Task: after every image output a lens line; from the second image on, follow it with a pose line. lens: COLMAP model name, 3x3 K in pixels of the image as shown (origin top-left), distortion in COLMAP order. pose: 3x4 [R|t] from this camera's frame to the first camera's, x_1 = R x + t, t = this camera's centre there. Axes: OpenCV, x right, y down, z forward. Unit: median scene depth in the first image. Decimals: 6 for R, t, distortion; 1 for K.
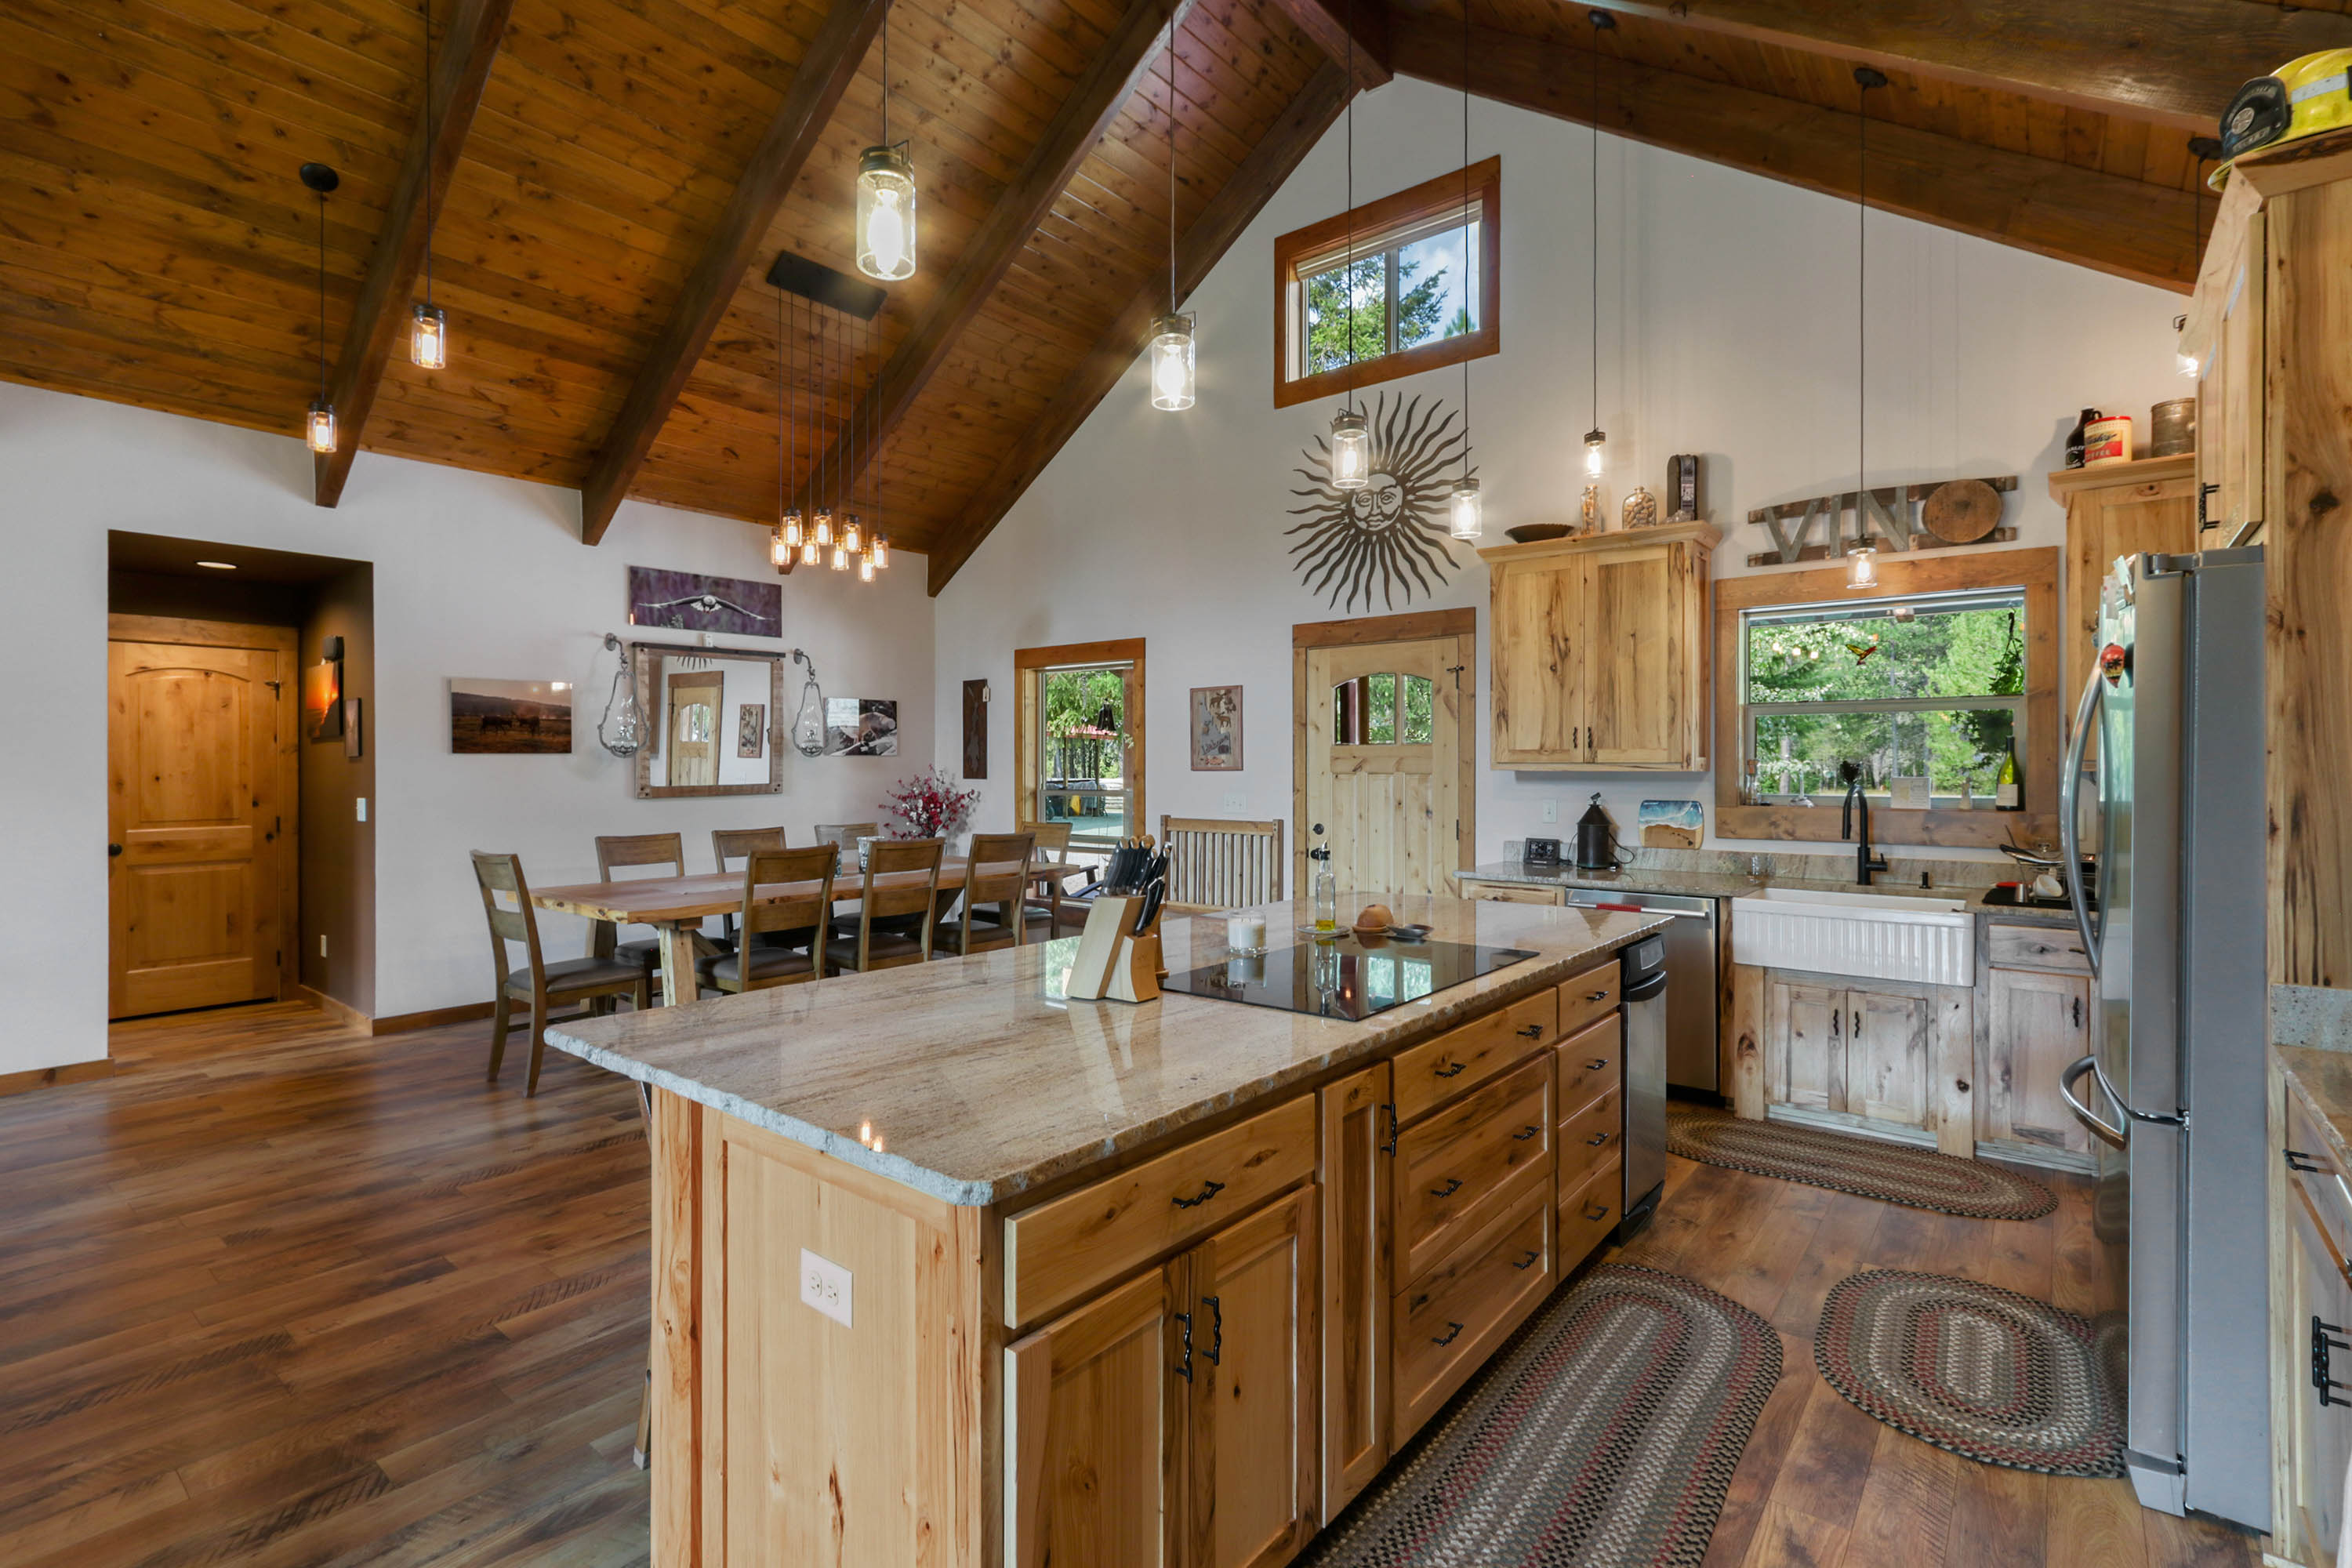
lens RADIAL K [[1084.2, 0, 1148.1], [0, 1084.2, 765.8], [0, 0, 1]] dist [-0.002659, 0.004549]
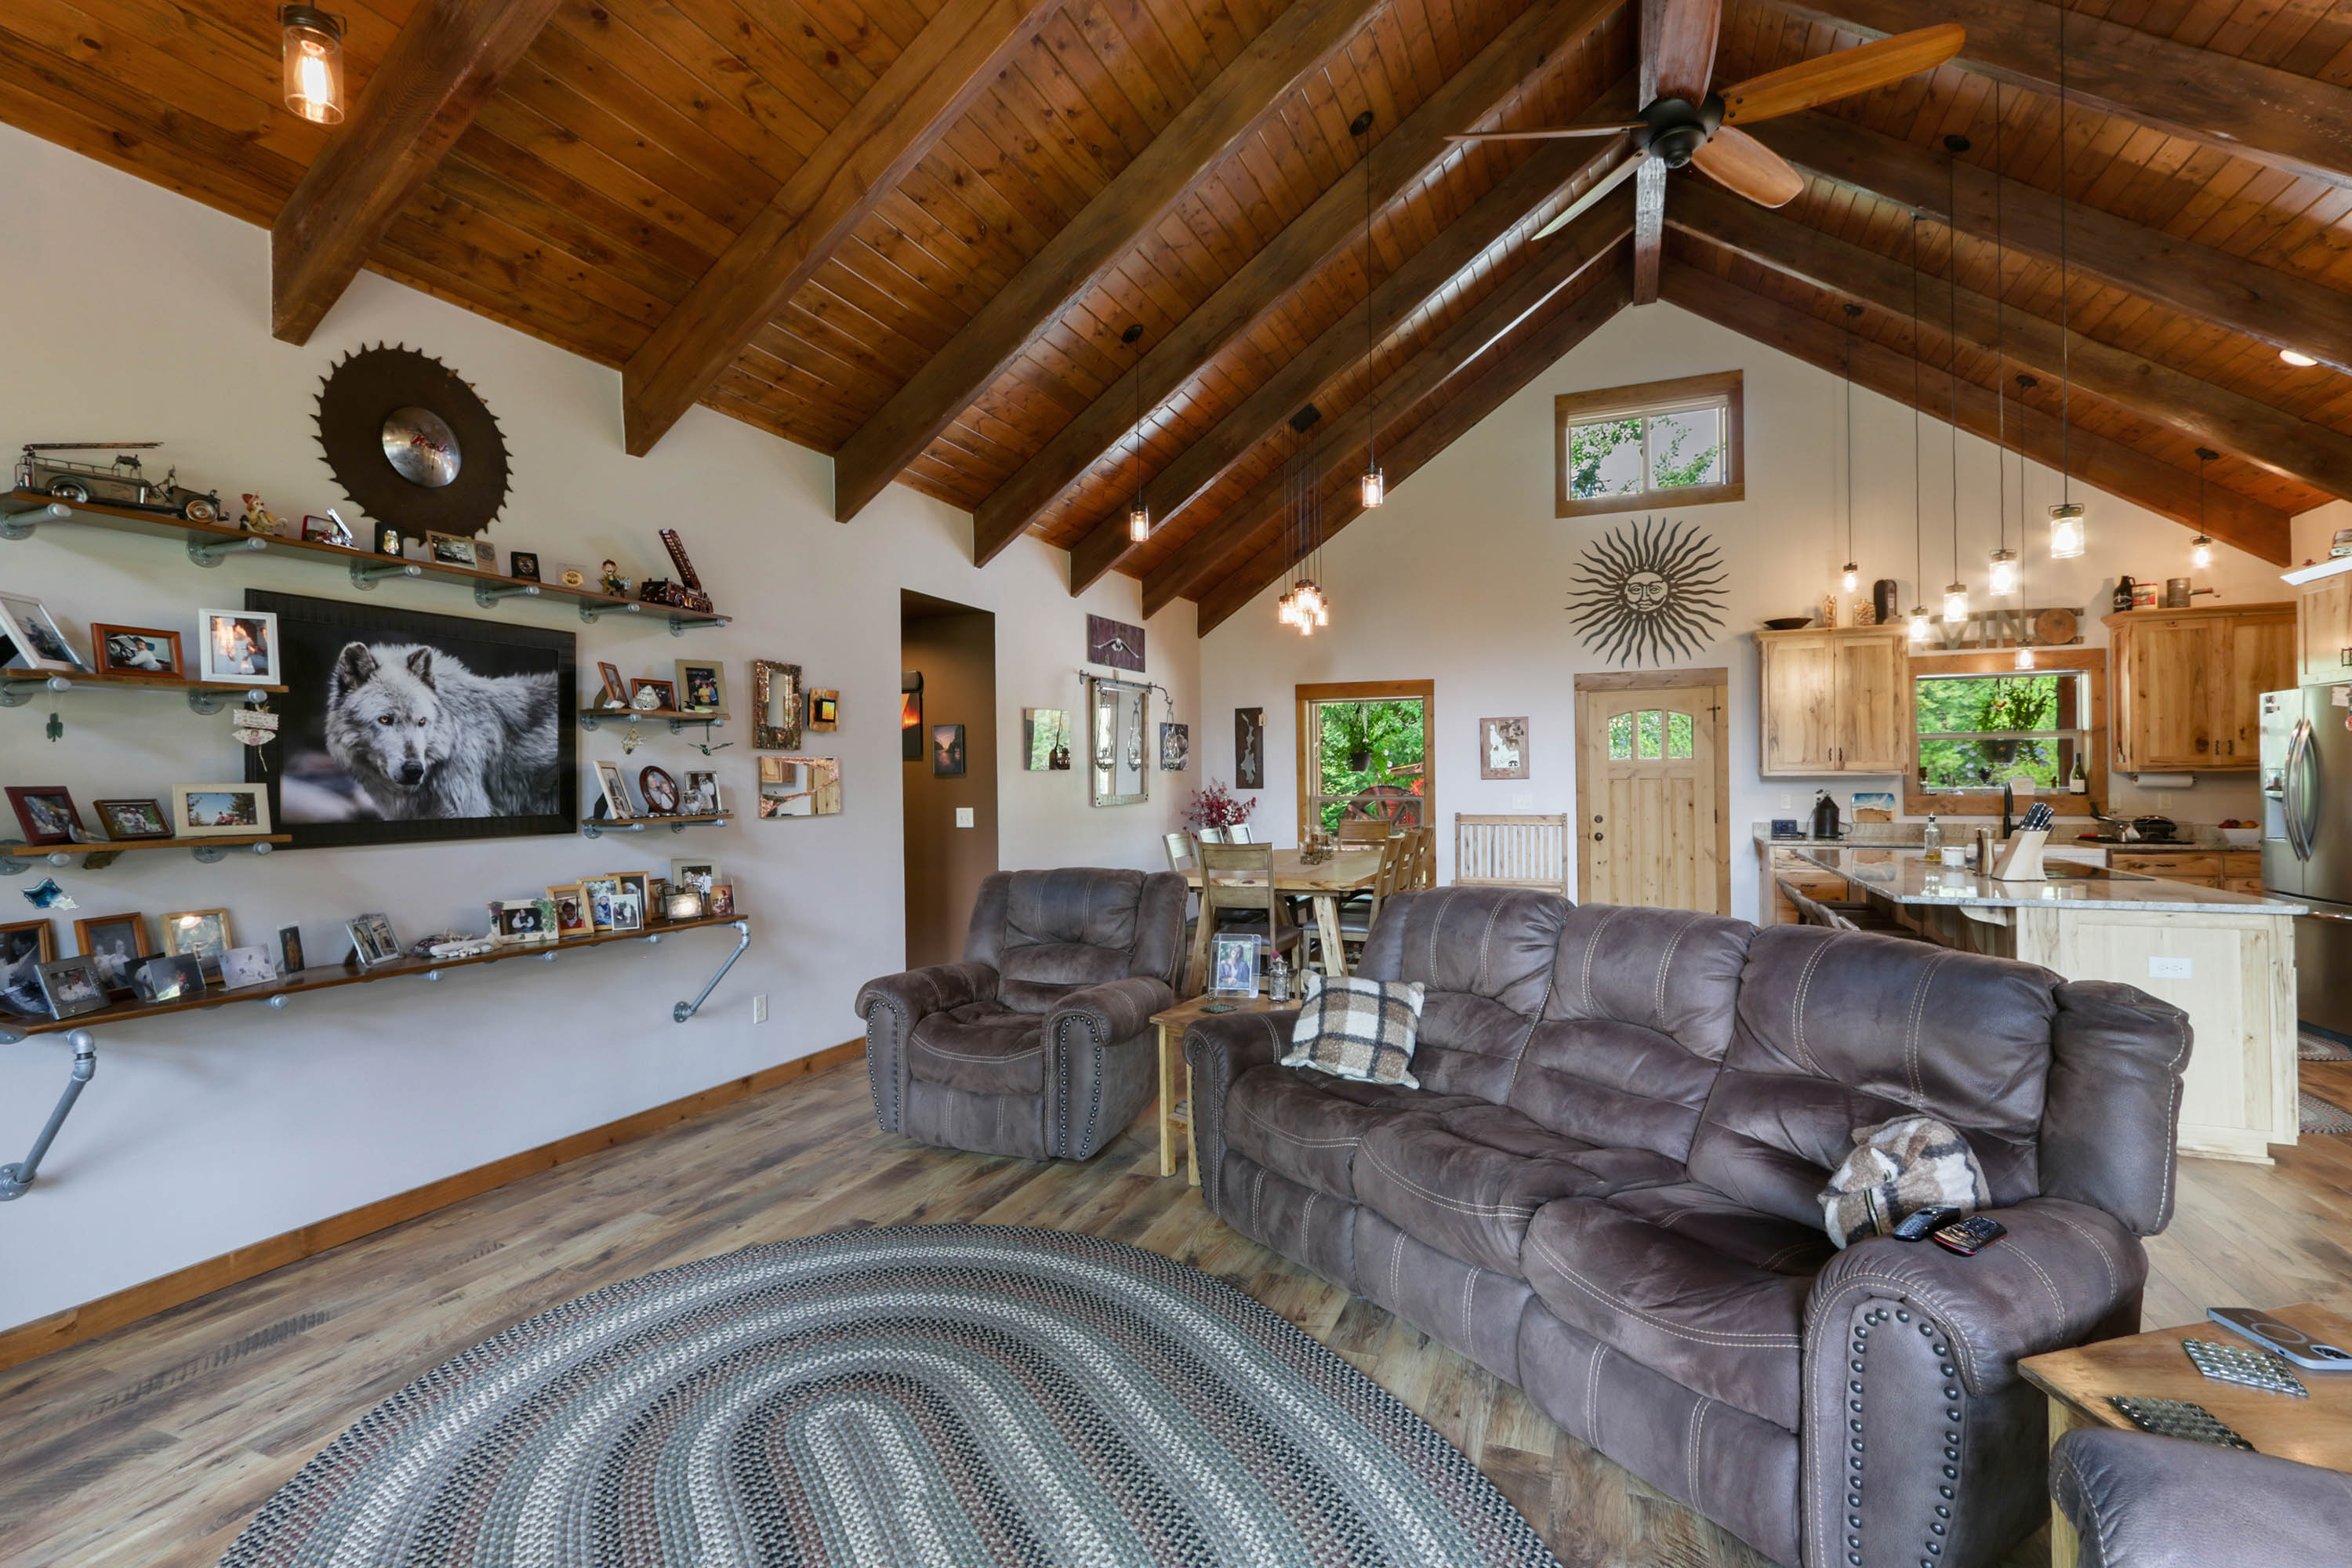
lens RADIAL K [[1084.2, 0, 1155.2], [0, 1084.2, 779.4], [0, 0, 1]] dist [-0.002659, 0.004549]
pose [[0.958482, -0.010220, 0.284971, -0.849576], [0.010387, 0.999946, 0.000927, -0.000779], [-0.284965, 0.002072, 0.958536, -0.205694]]
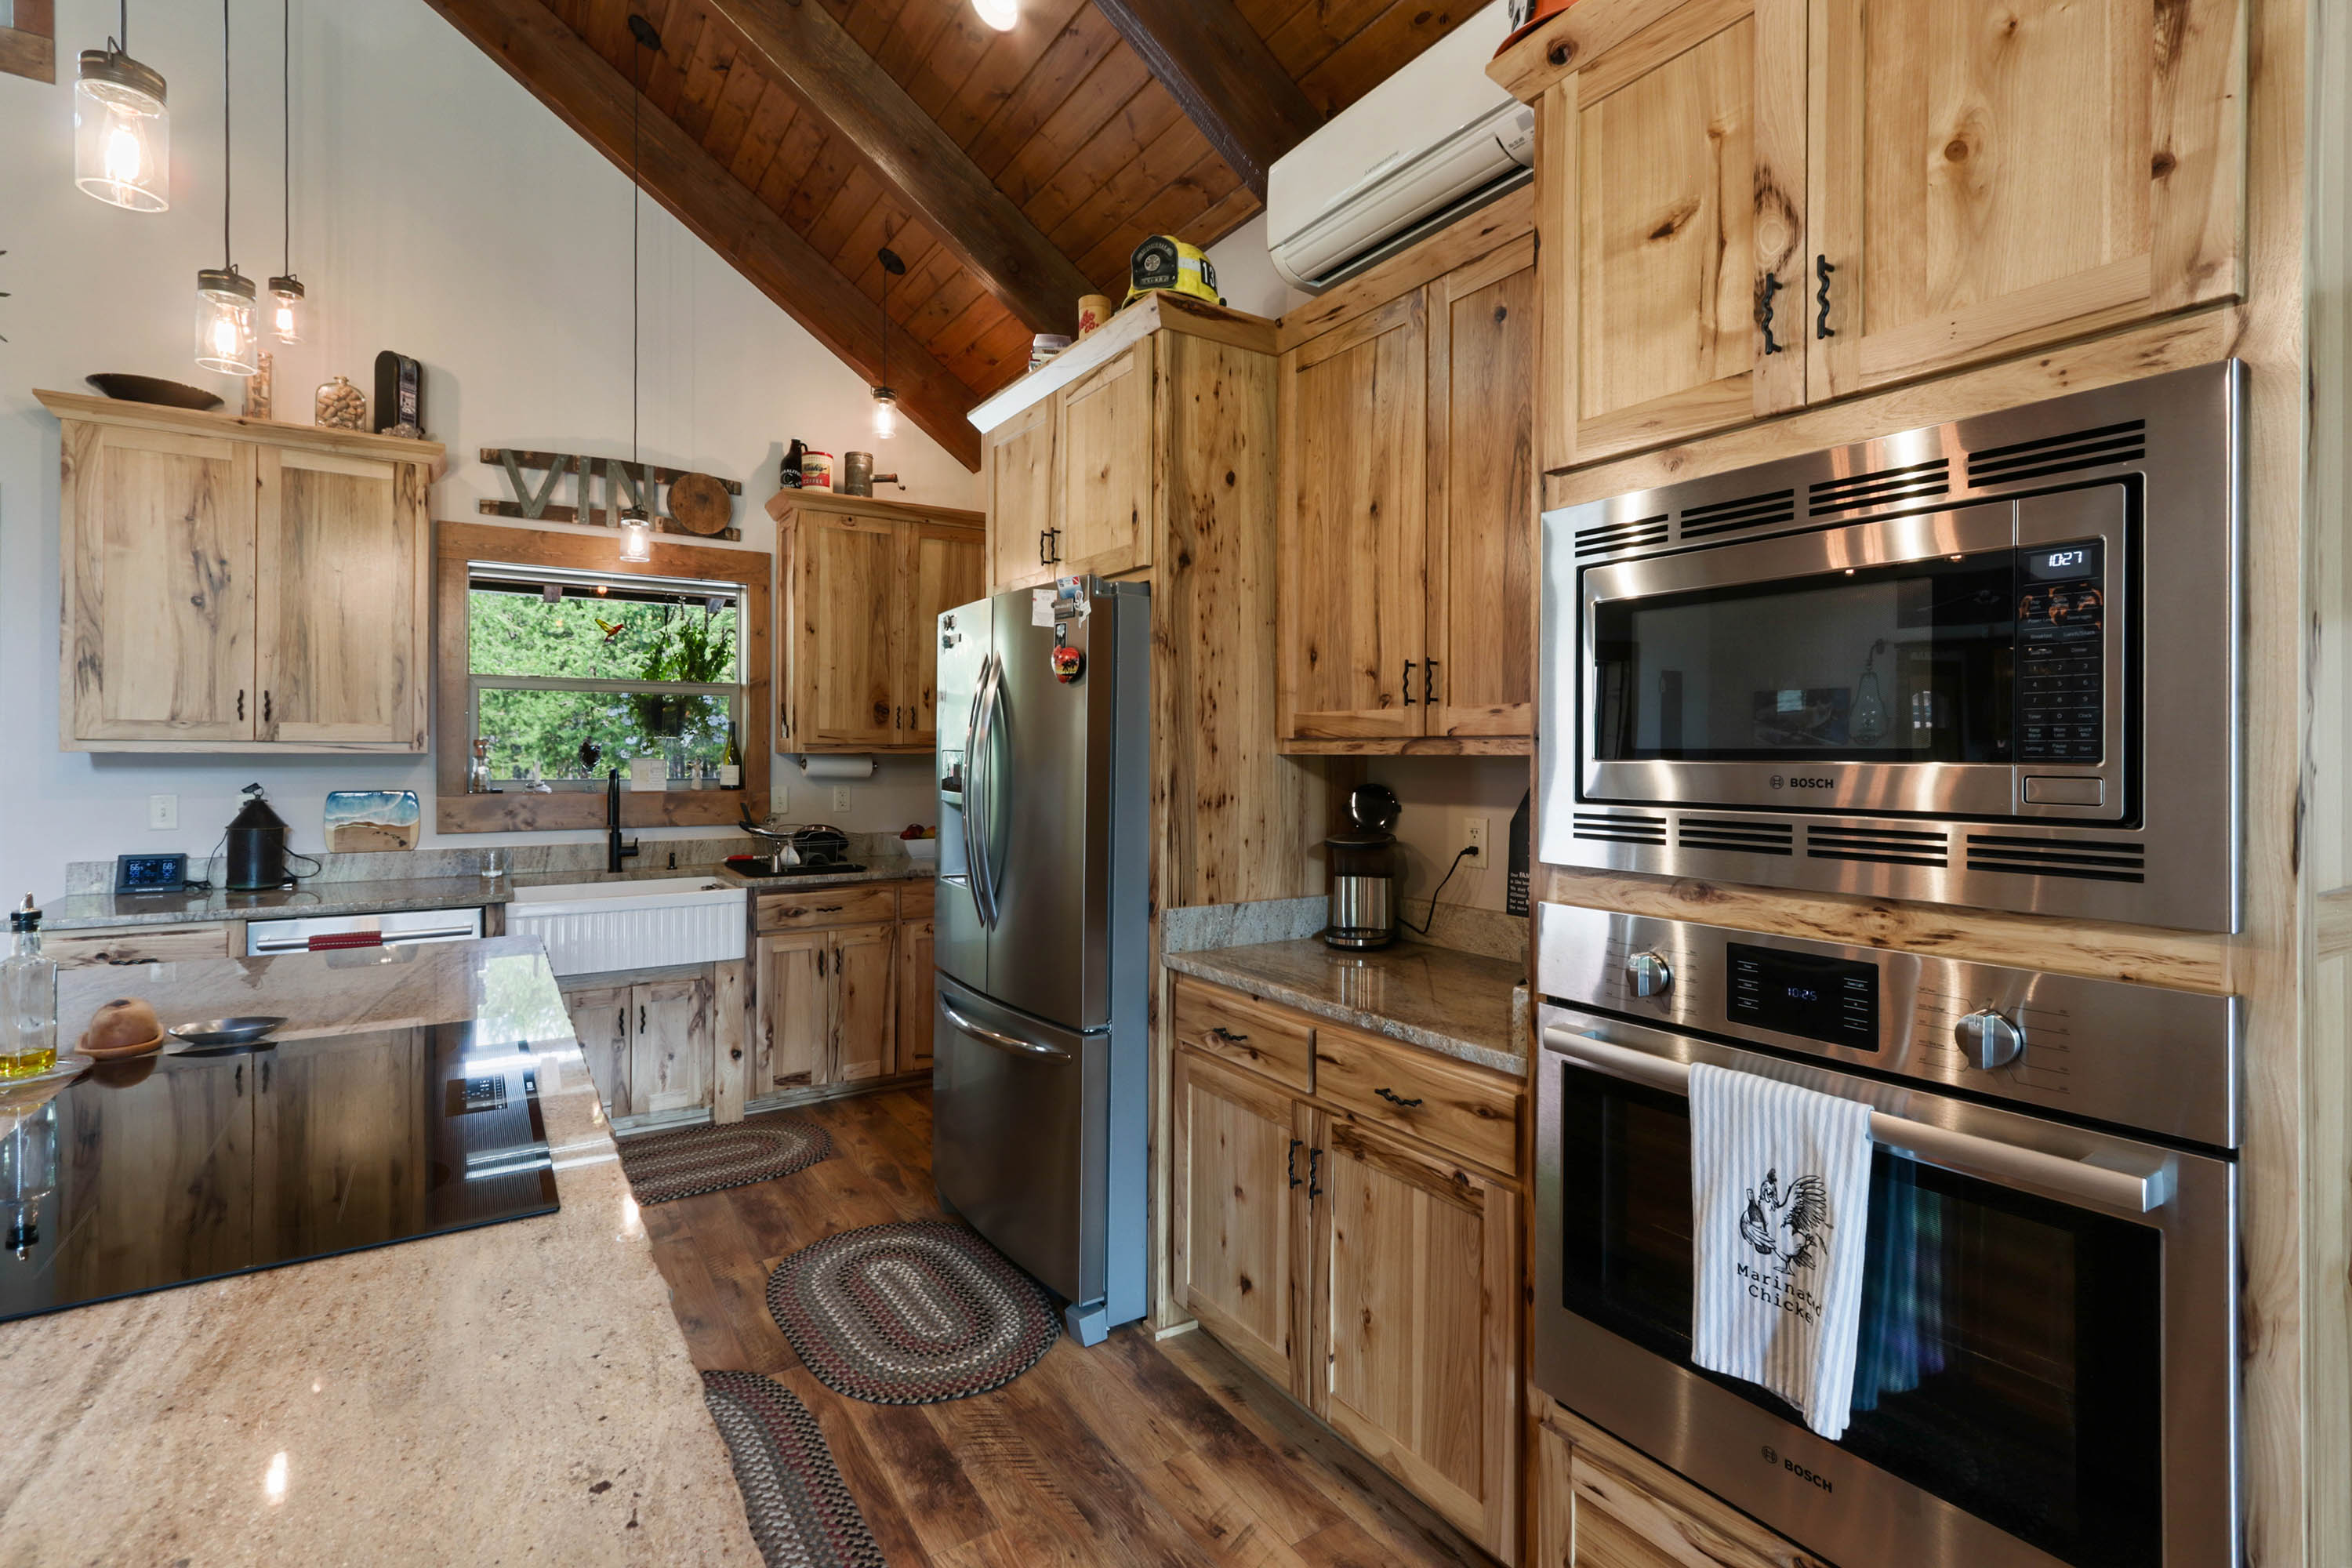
lens RADIAL K [[1084.2, 0, 1169.9], [0, 1084.2, 751.9], [0, 0, 1]] dist [-0.002659, 0.004549]
pose [[0.296225, 0.001899, 0.955116, -0.079675], [-0.004573, 0.999989, -0.000570, 0.001621], [-0.955107, -0.004198, 0.296231, 0.186854]]
